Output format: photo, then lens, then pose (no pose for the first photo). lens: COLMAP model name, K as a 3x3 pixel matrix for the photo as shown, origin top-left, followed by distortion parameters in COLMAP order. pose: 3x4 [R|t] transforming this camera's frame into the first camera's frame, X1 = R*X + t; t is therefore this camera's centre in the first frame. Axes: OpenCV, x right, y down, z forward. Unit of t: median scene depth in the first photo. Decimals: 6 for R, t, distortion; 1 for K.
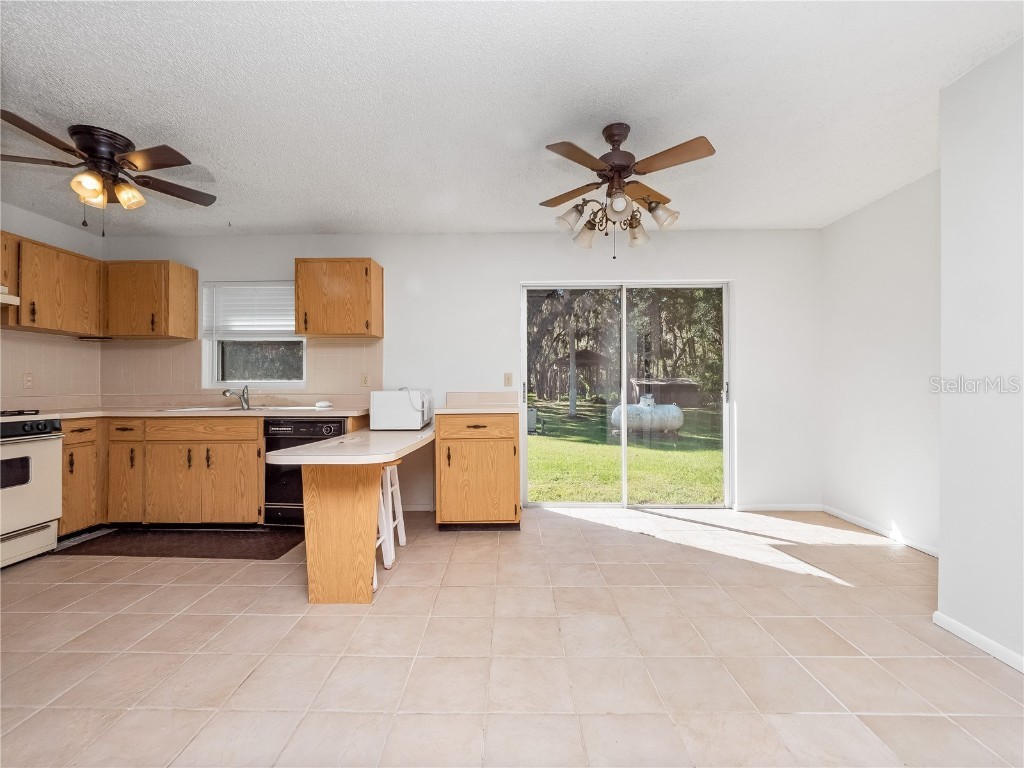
lens RADIAL K [[438.9, 0, 505.5], [0, 438.9, 382.8], [0, 0, 1]] dist [0.002077, 0.000128]
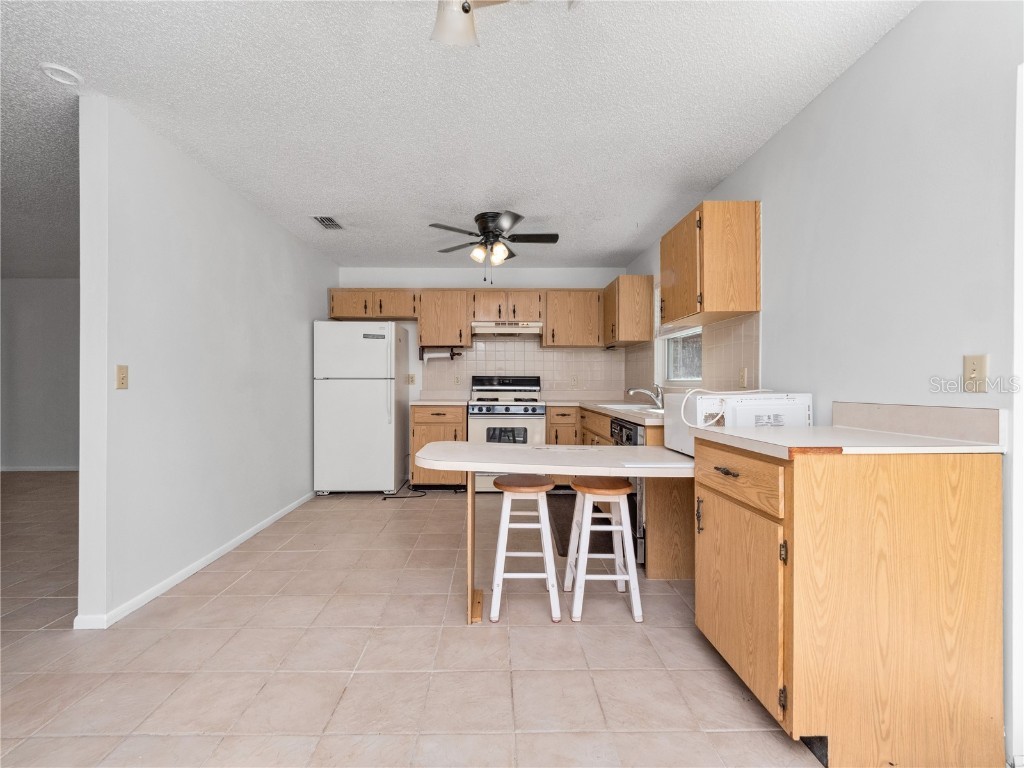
lens RADIAL K [[438.9, 0, 505.5], [0, 438.9, 382.8], [0, 0, 1]] dist [0.002077, 0.000128]
pose [[0.022965, 0.006102, -0.999718, 0.452597], [0.005501, 0.999965, 0.006230, -0.005943], [0.999721, -0.005643, 0.022931, 0.789103]]
